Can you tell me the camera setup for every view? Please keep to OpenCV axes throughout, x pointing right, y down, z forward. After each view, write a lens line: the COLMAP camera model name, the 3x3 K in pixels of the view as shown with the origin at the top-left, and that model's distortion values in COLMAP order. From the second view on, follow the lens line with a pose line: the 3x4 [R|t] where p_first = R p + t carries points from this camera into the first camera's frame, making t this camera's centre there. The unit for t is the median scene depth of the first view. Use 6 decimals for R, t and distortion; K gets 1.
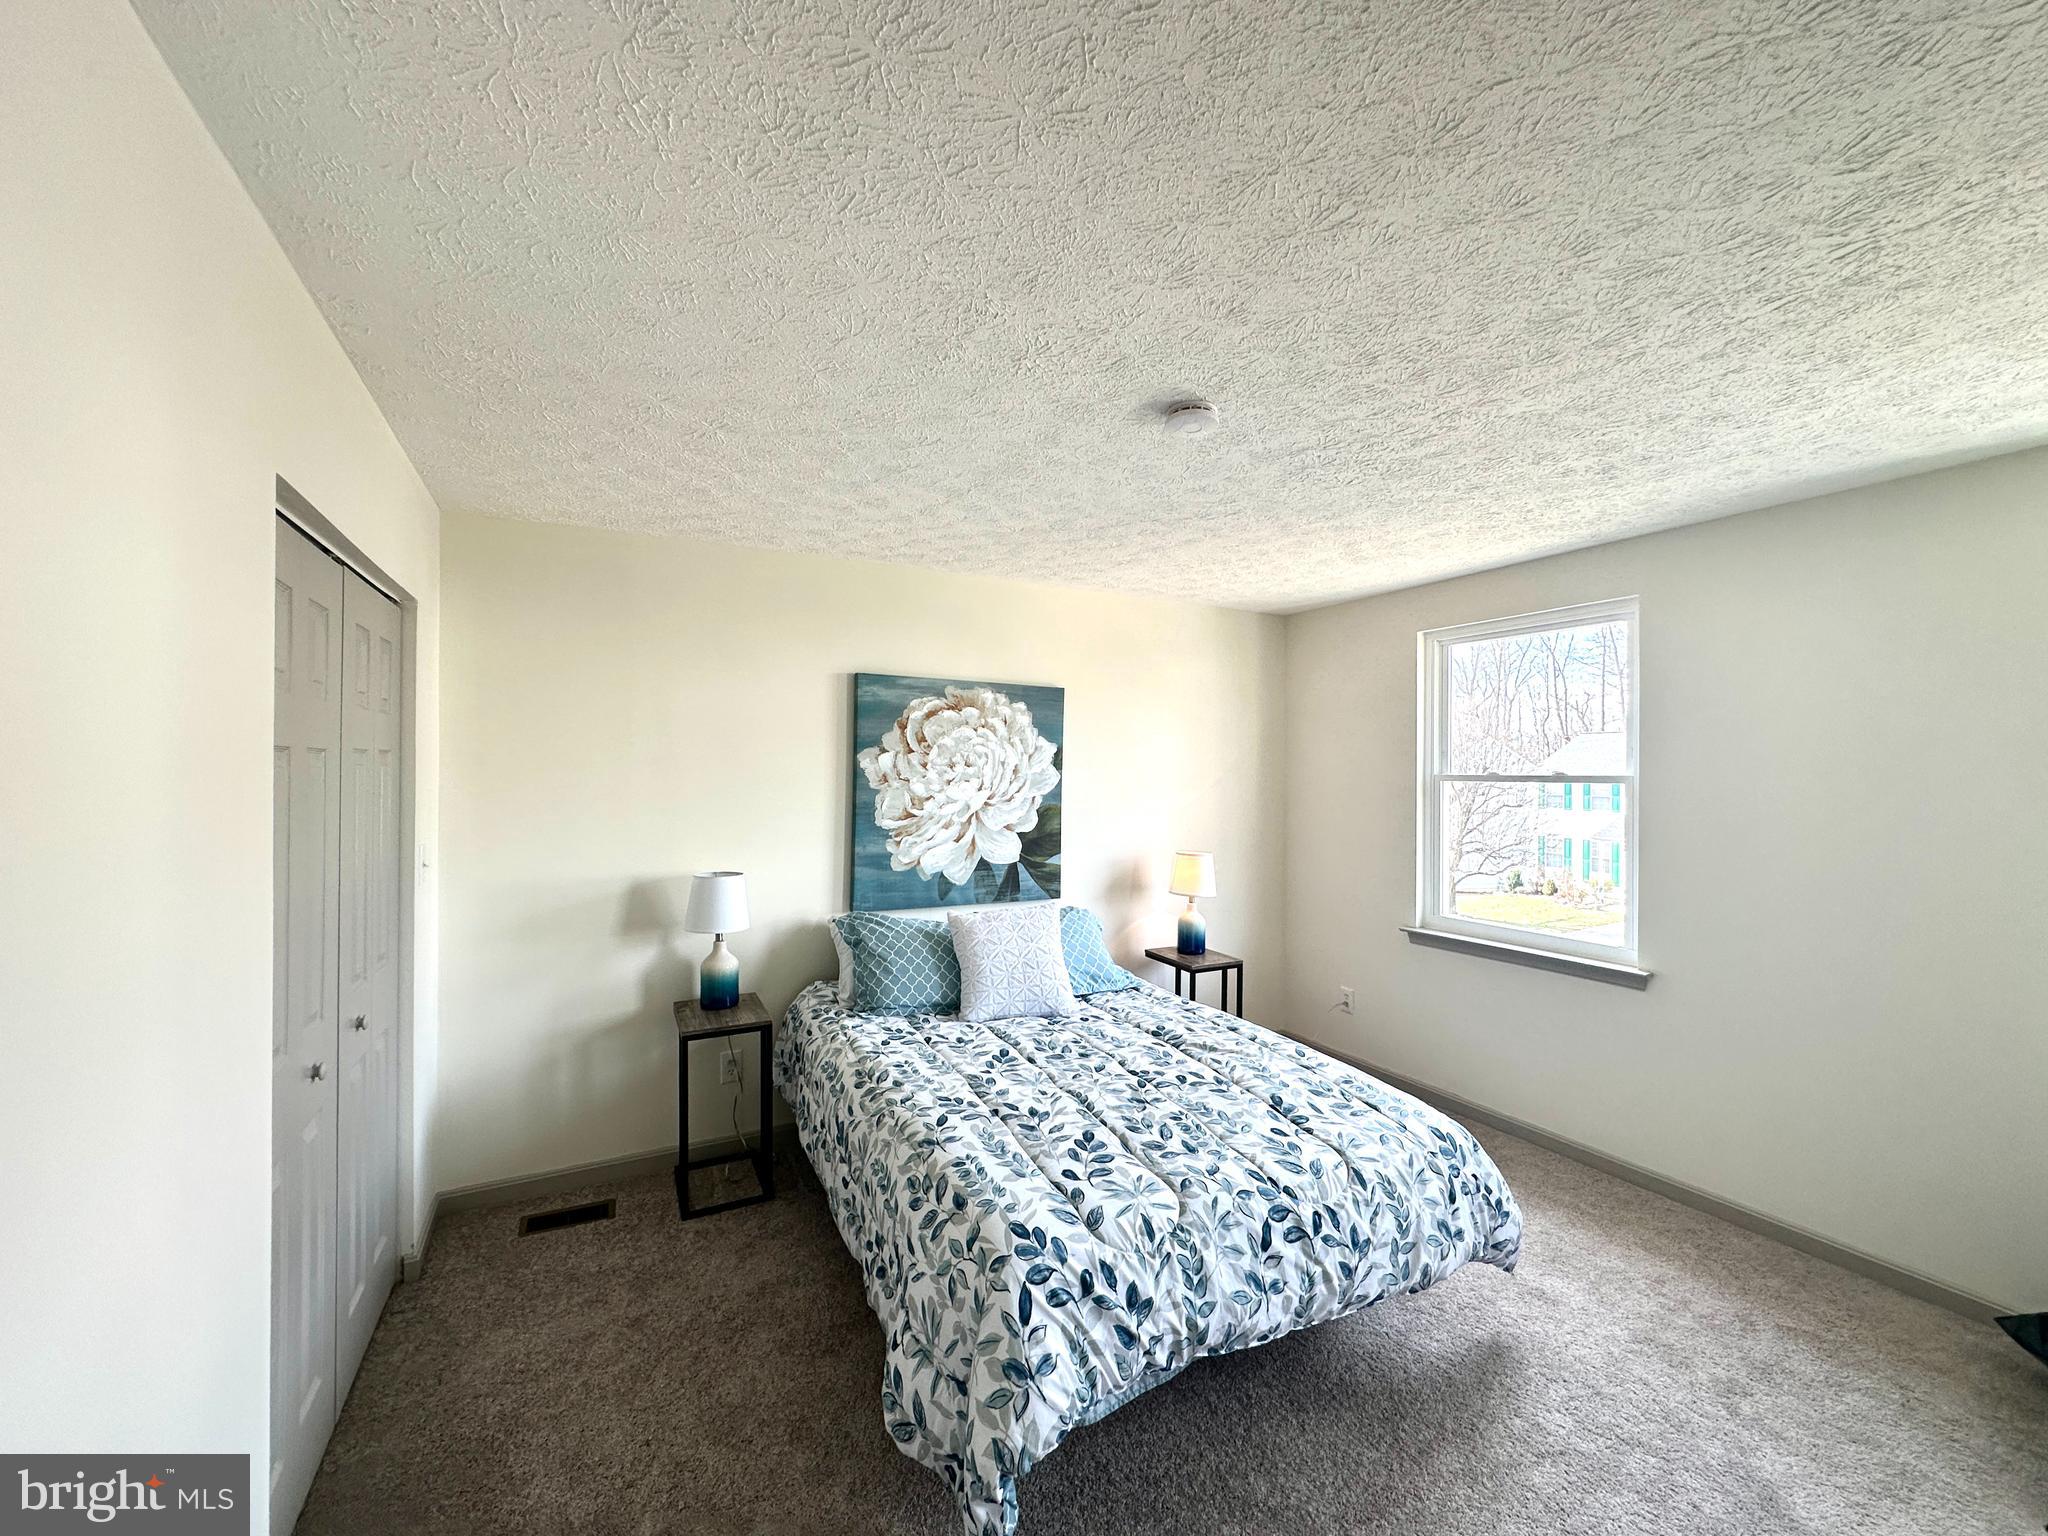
lens RADIAL K [[815.3, 0, 1028.6], [0, 815.3, 769.8], [0, 0, 1]] dist [-0.001670, -0.000140]
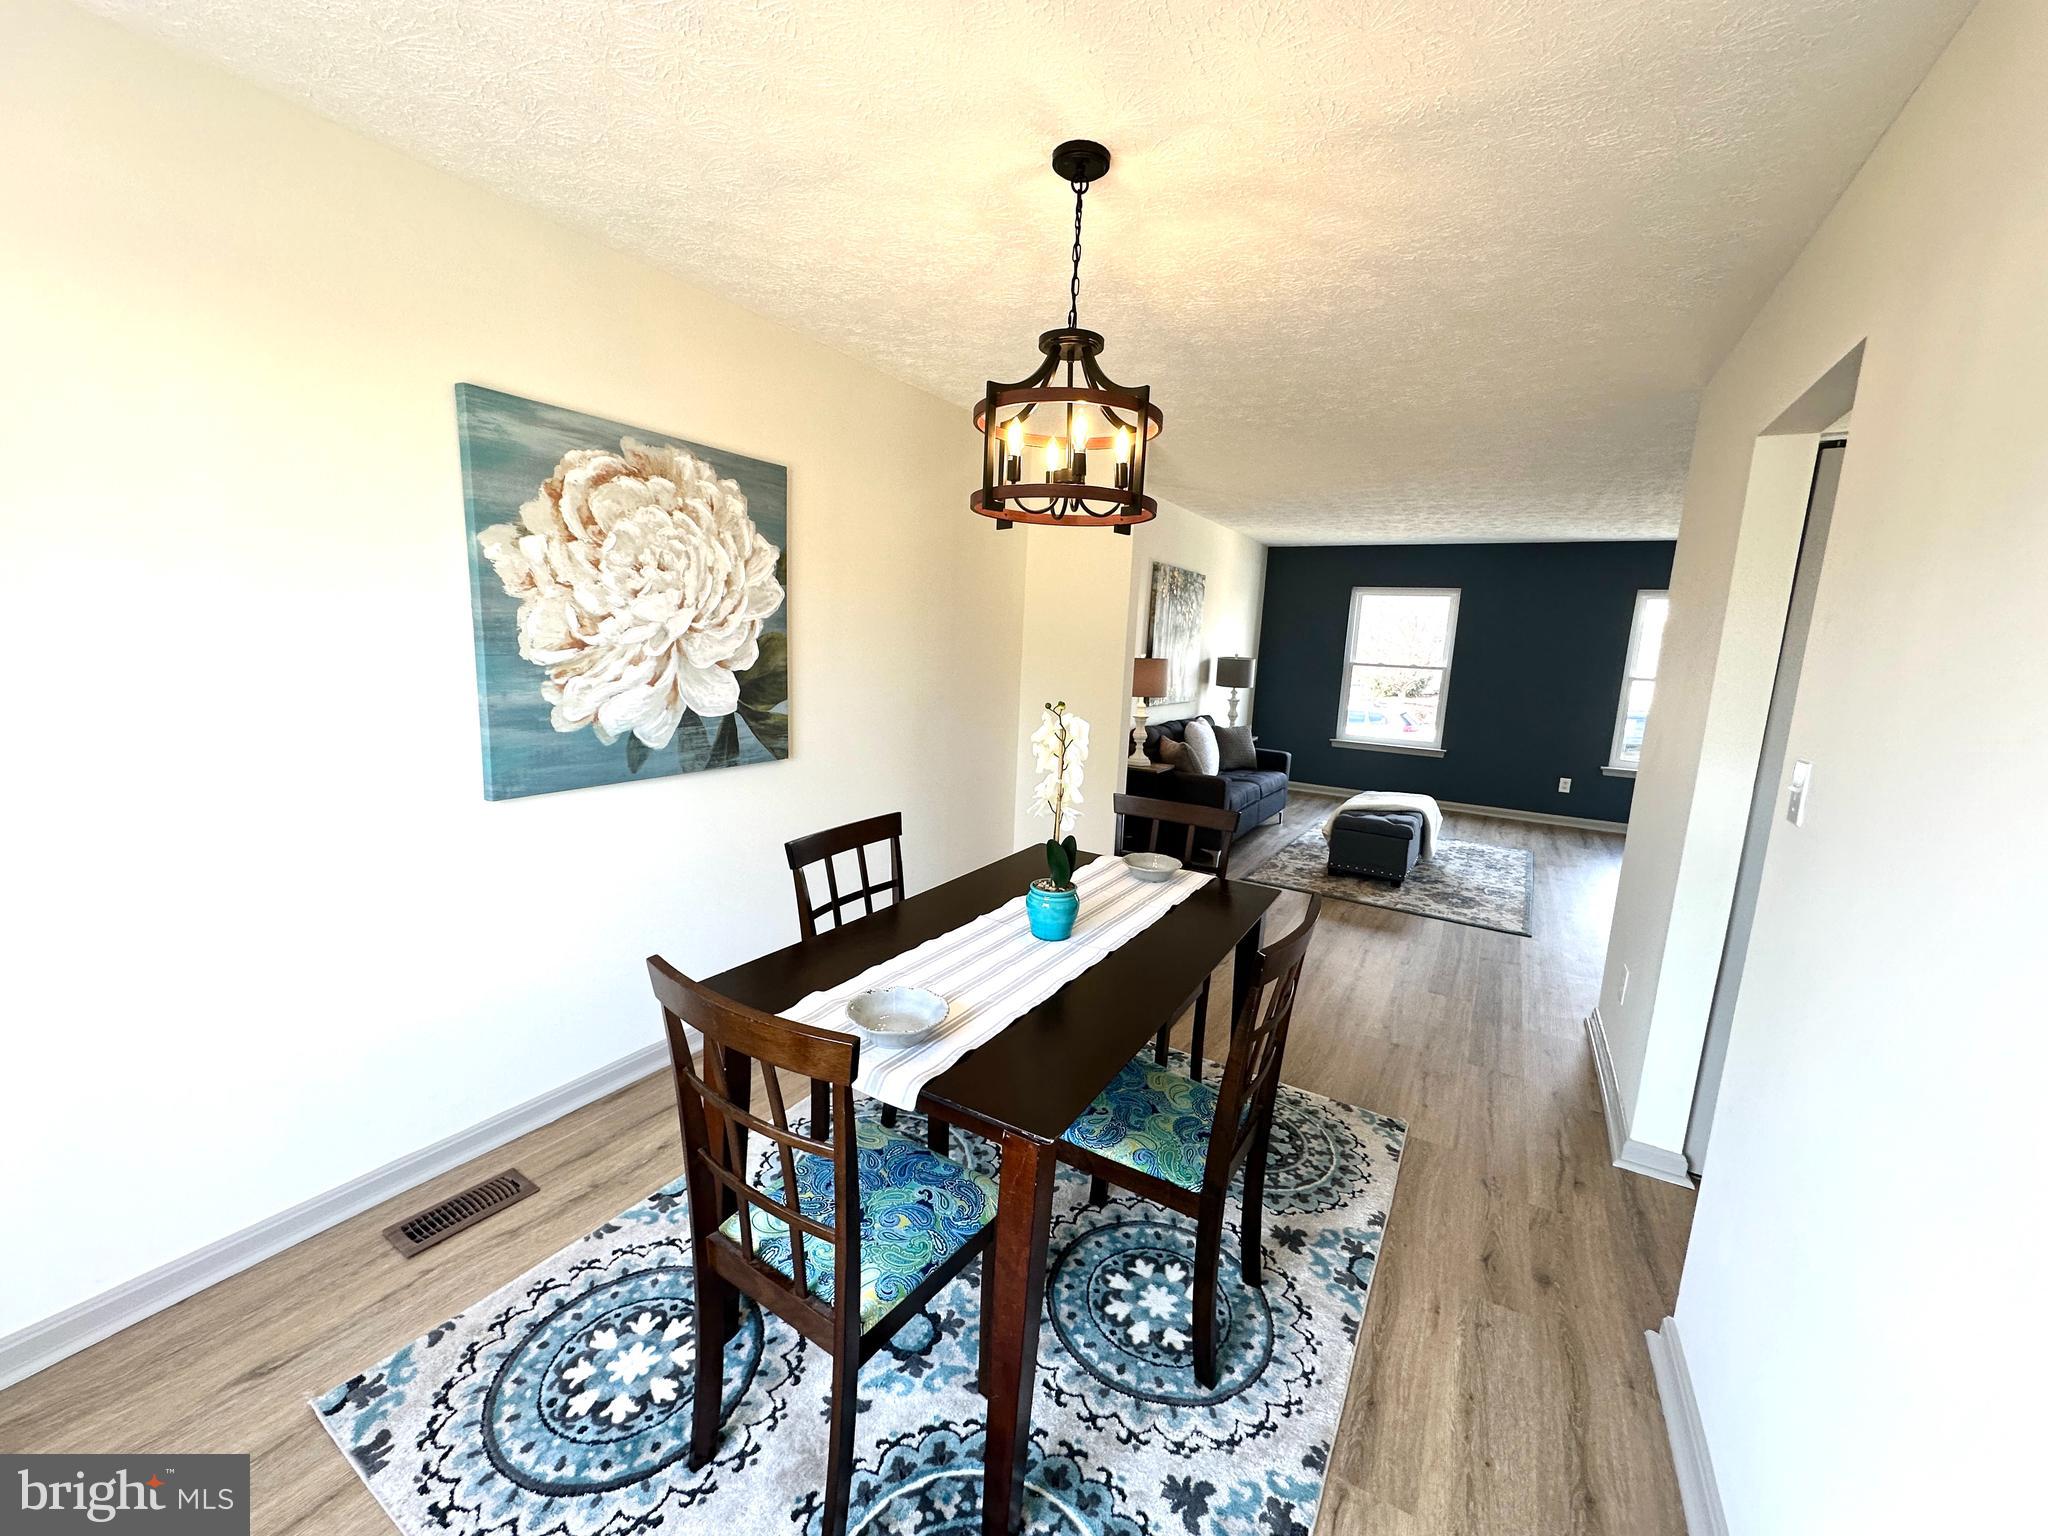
lens RADIAL K [[815.3, 0, 1028.6], [0, 815.3, 769.8], [0, 0, 1]] dist [-0.001670, -0.000140]
pose [[0.848479, -0.069106, 0.524698, -0.179289], [-0.029057, 0.983859, 0.176568, 0.029602], [-0.528431, -0.165060, 0.832776, 0.266801]]
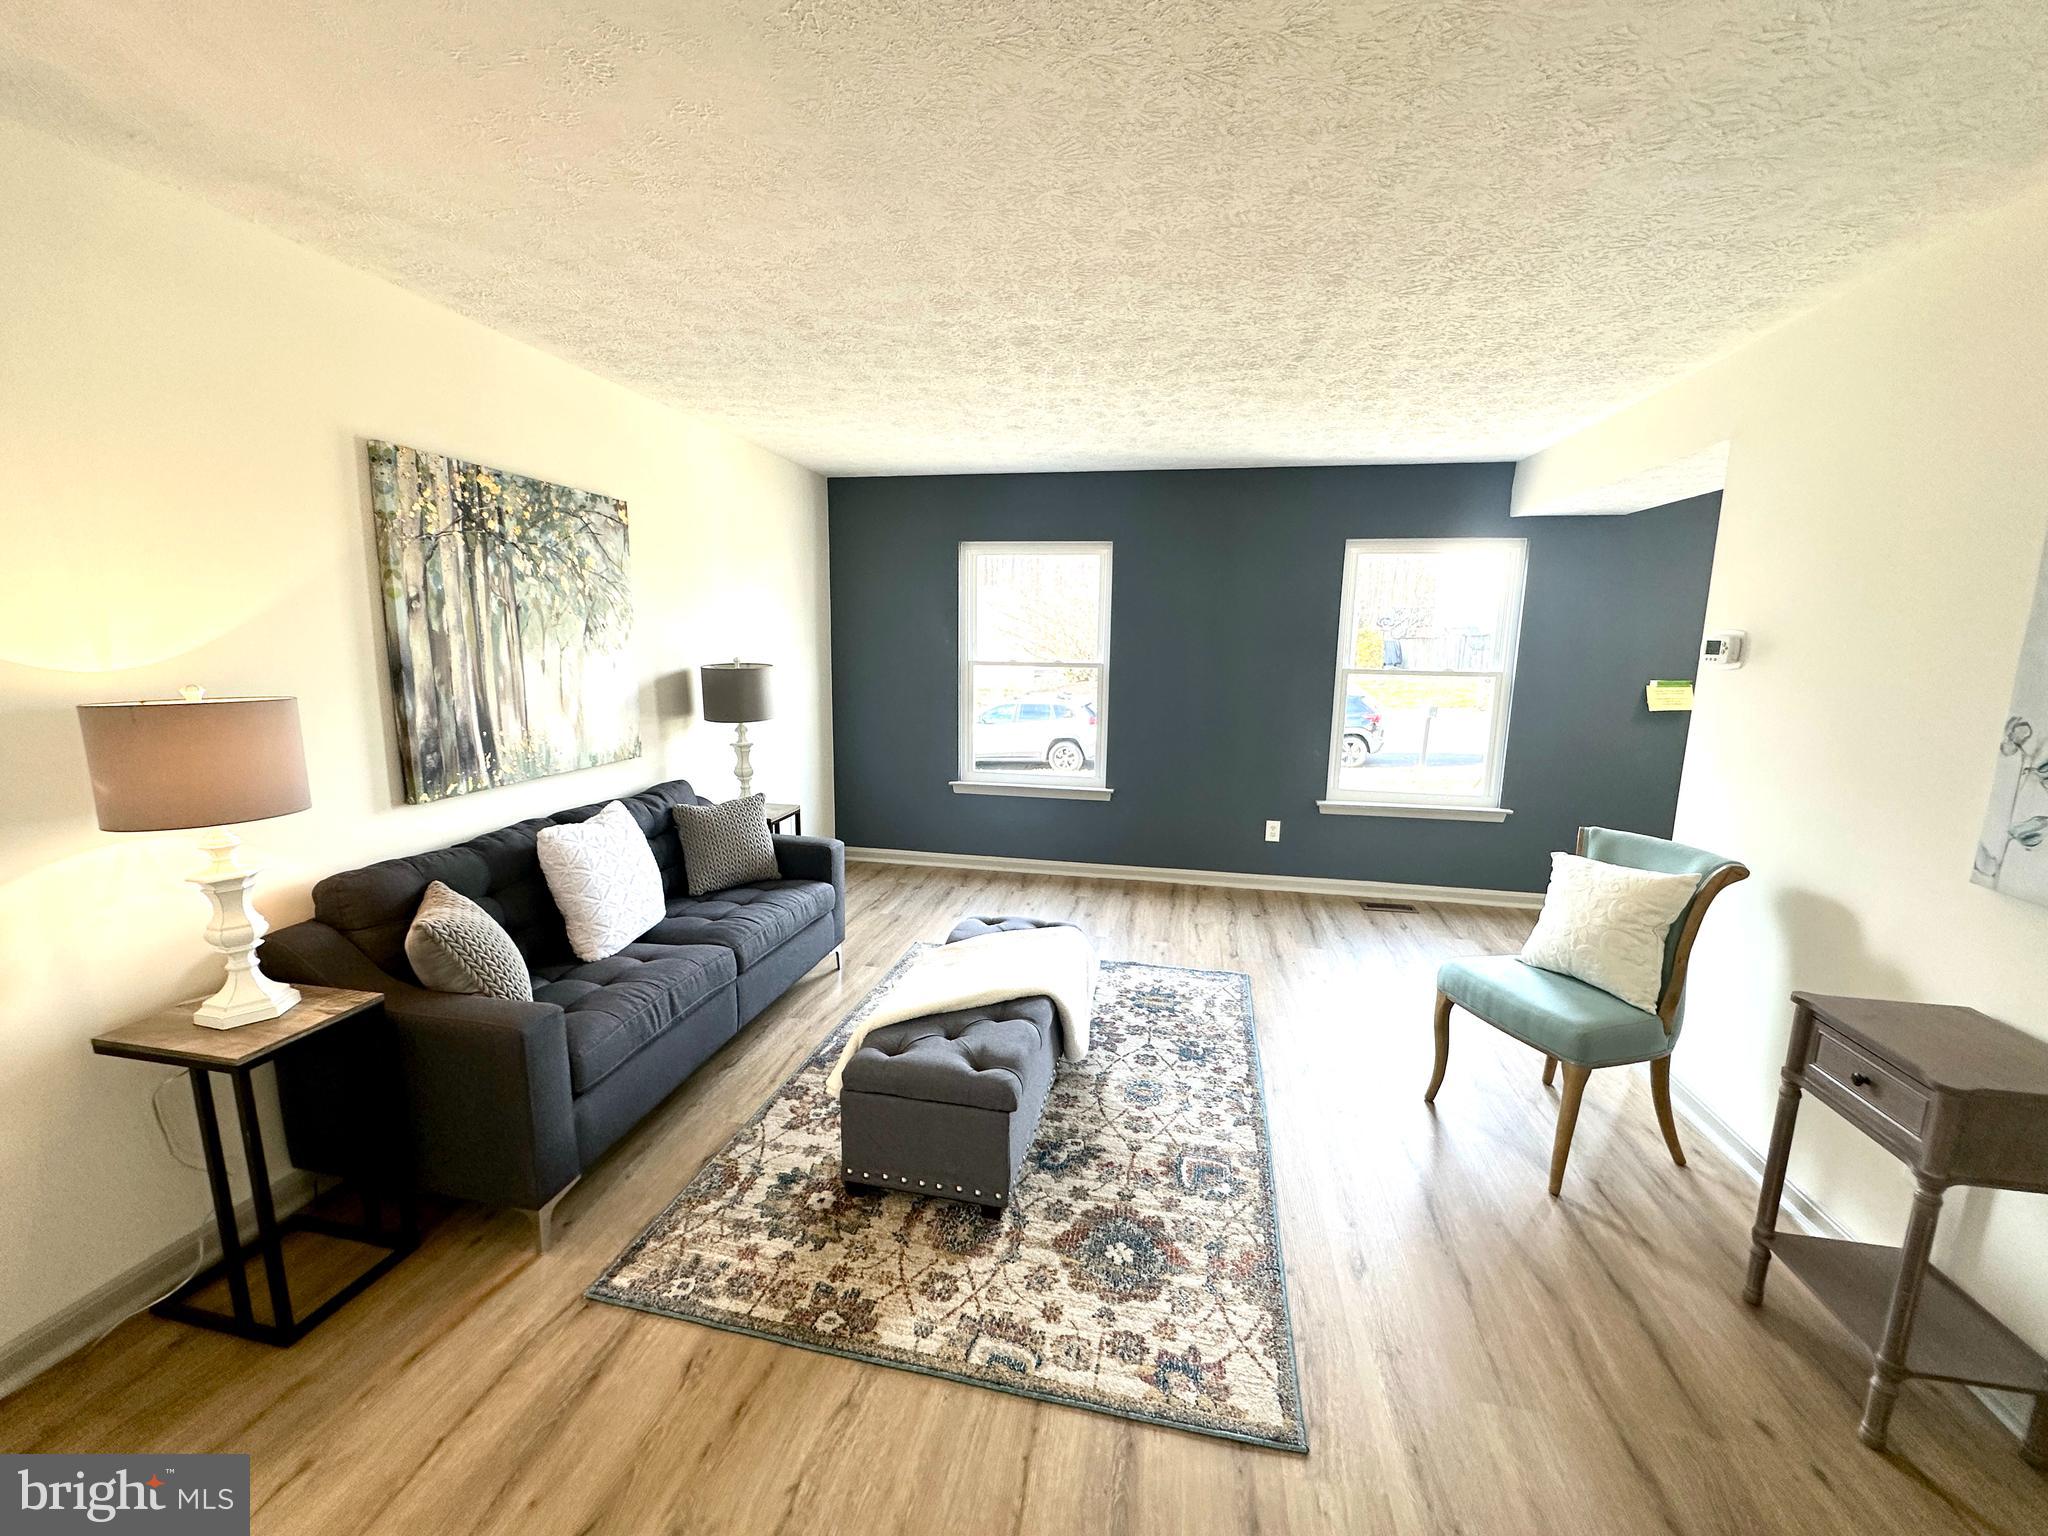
lens RADIAL K [[815.3, 0, 1028.6], [0, 815.3, 769.8], [0, 0, 1]] dist [-0.001670, -0.000140]
pose [[0.620633, -0.139838, 0.771531, 0.668394], [-0.005408, 0.983182, 0.182550, 0.034696], [-0.784083, -0.117469, 0.609439, 0.718314]]
